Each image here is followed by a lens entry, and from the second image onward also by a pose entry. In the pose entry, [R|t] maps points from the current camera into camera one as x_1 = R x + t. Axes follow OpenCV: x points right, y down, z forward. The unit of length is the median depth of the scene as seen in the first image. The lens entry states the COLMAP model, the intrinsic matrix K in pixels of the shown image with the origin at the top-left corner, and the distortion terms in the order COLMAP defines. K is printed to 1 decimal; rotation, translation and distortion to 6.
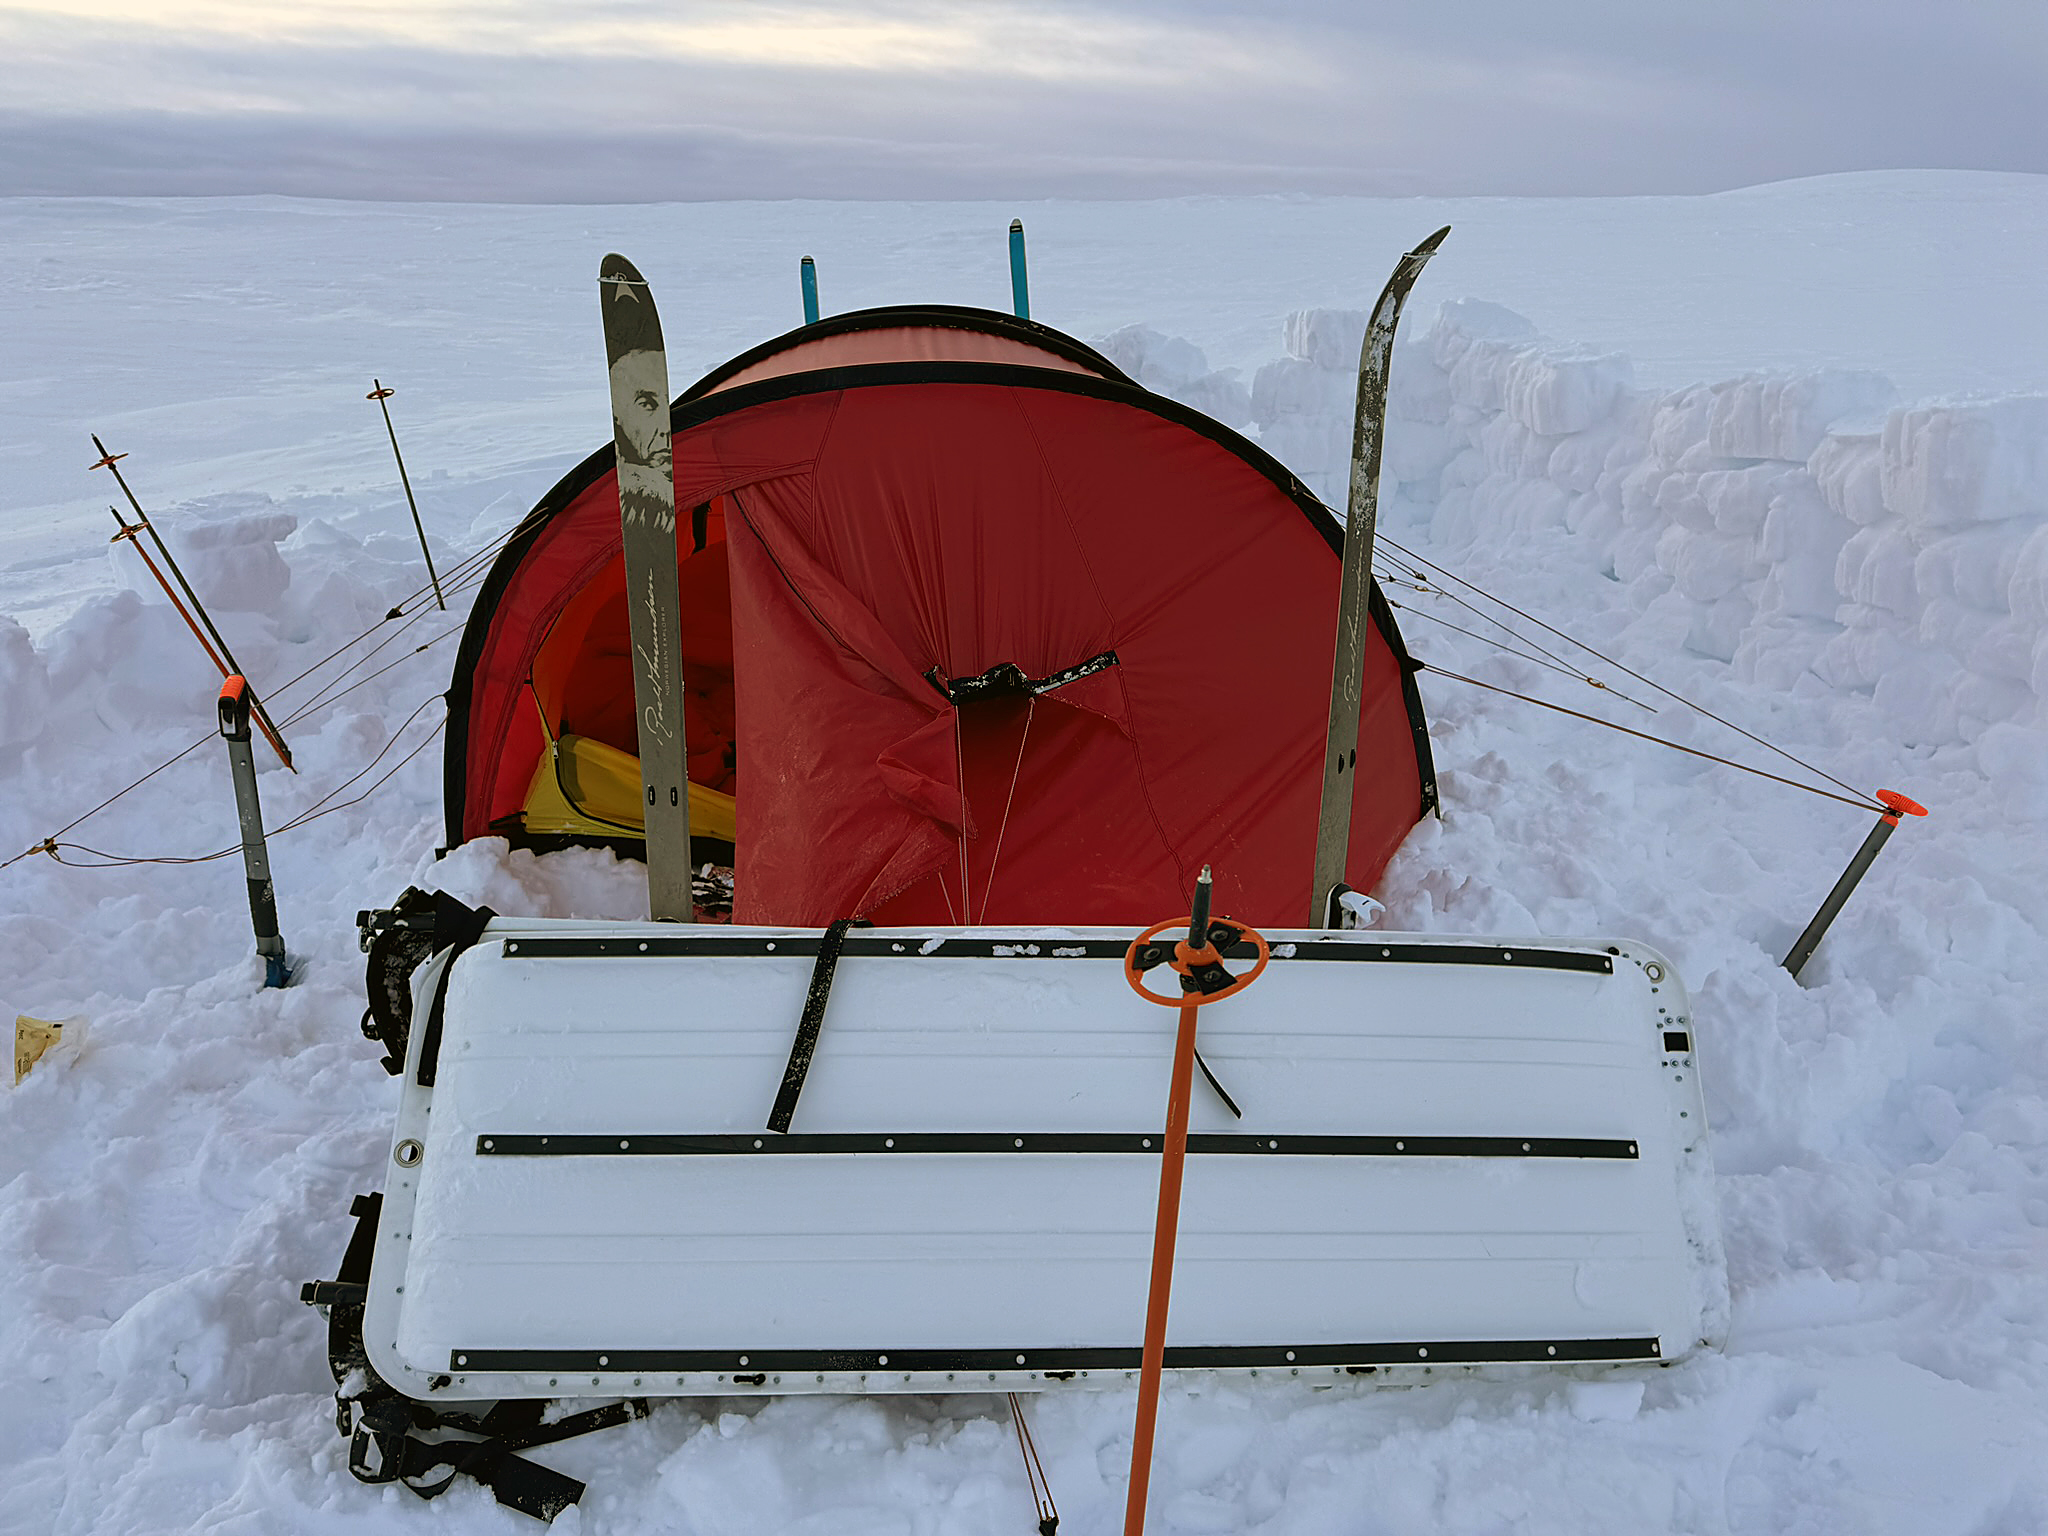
lens RADIAL K [[1487.5, 0, 969.7], [0, 1487.5, 774.1], [0, 0, 1]] dist [0.076109, -0.105050]
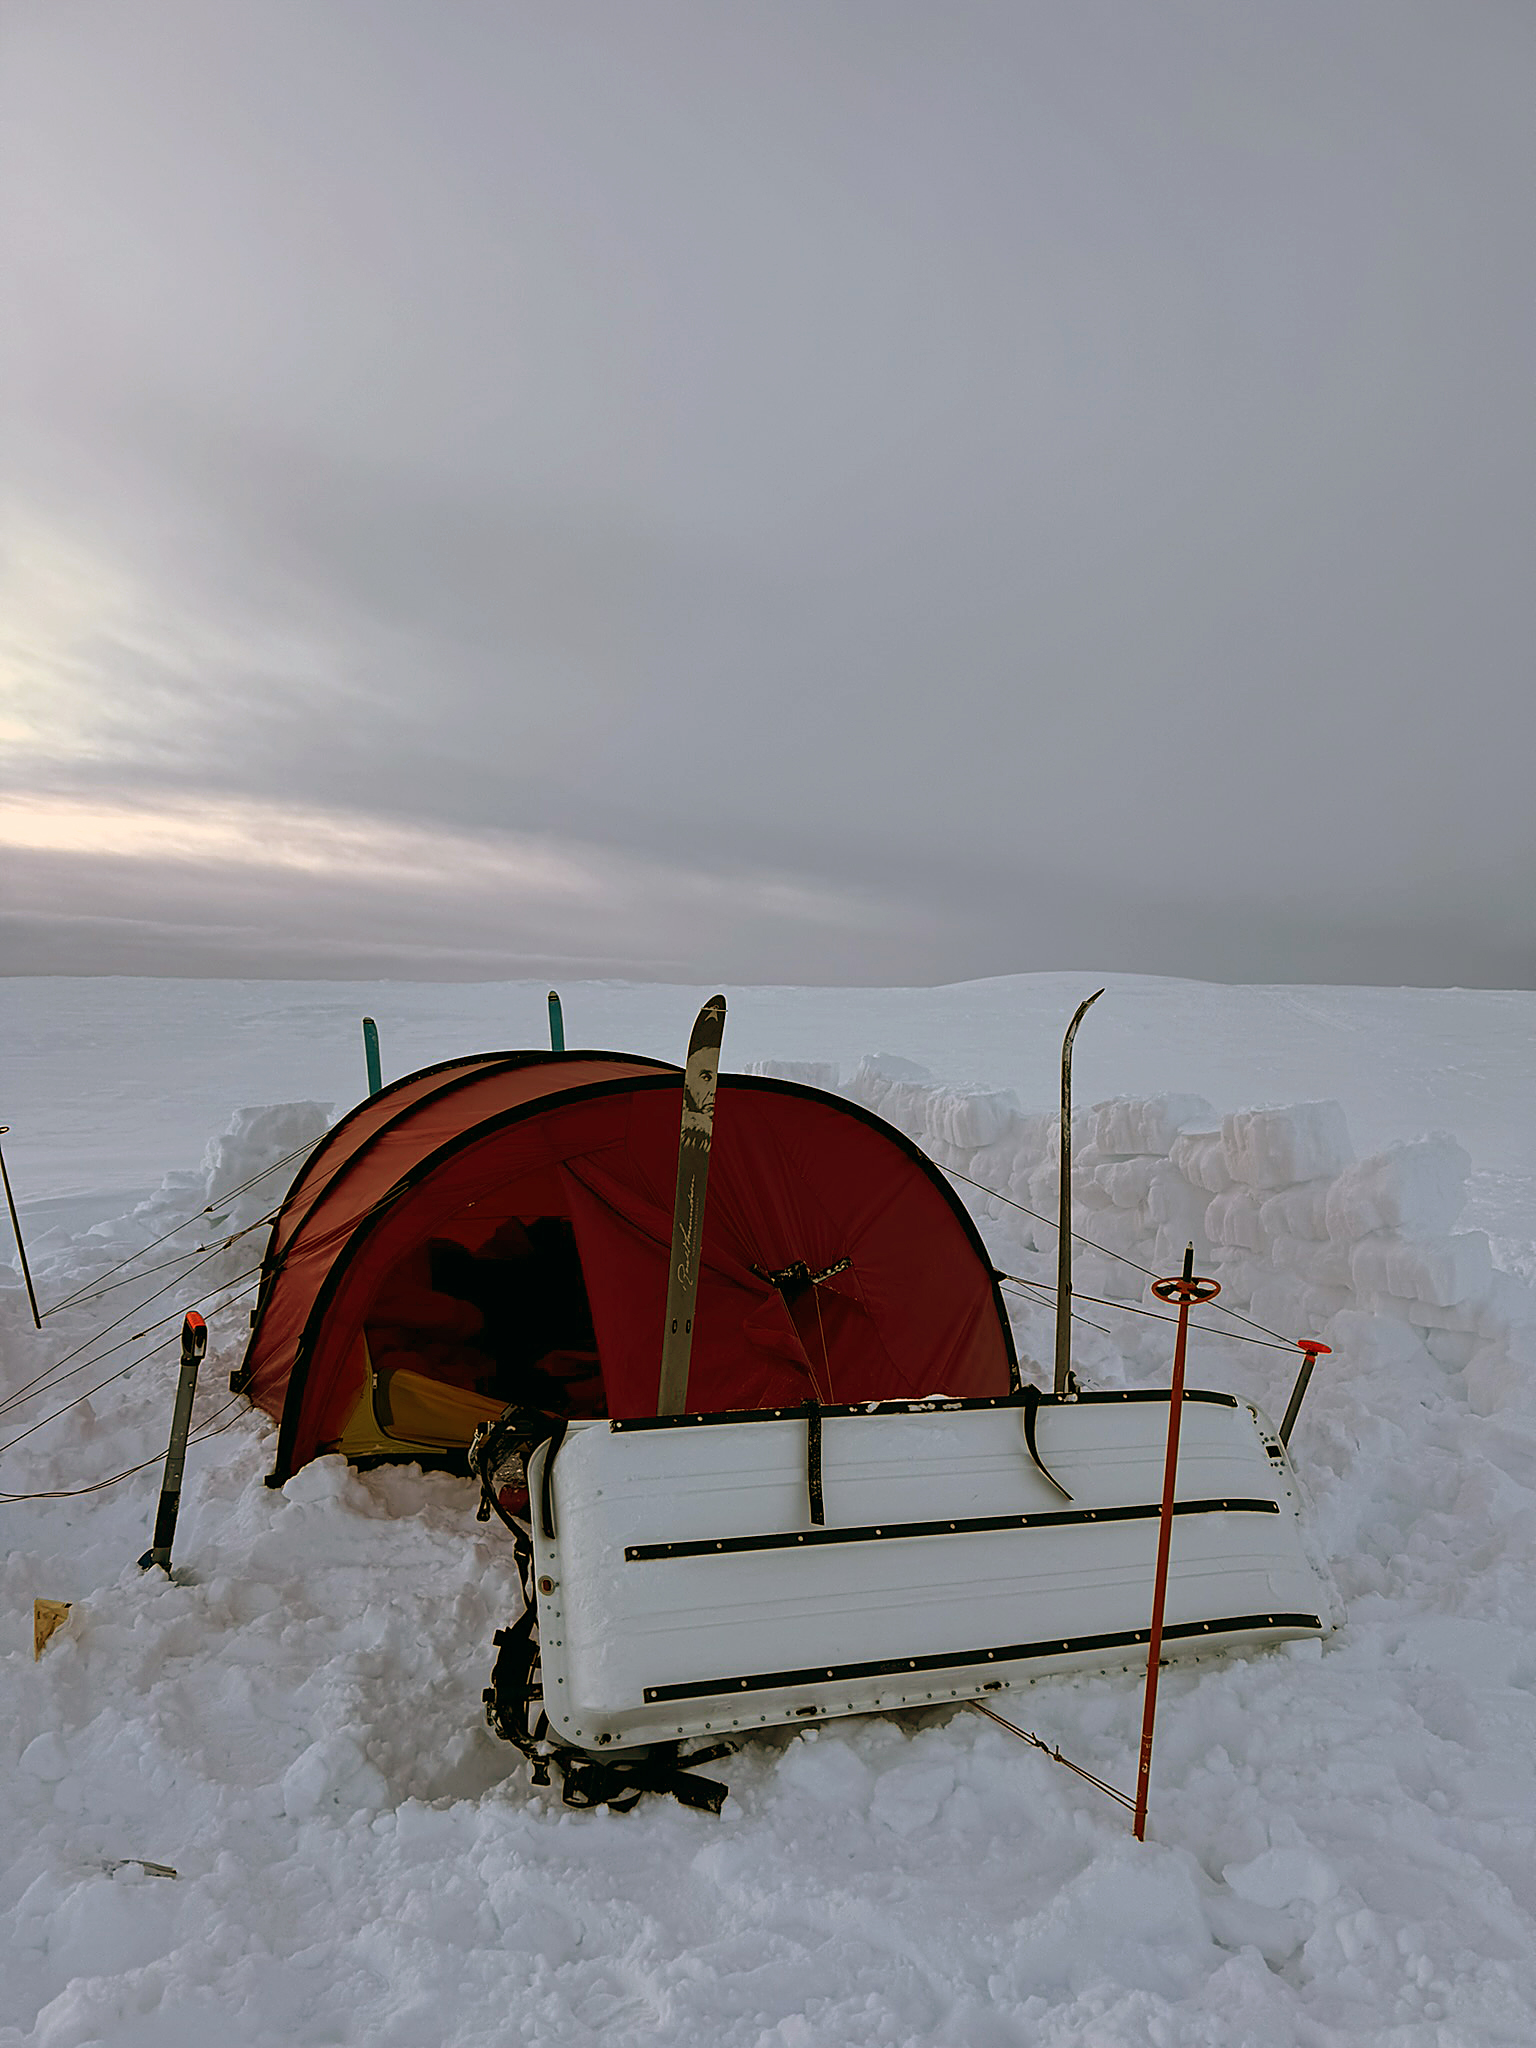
lens RADIAL K [[1428.4, 0, 768.0], [0, 1428.4, 1024.0], [0, 0, 1]] dist [0.113258, -0.183821]
pose [[0.955418, 0.006872, 0.295177, -0.355170], [0.090803, 0.944439, -0.315894, 0.123497], [-0.280947, 0.328614, 0.901710, -0.289913]]
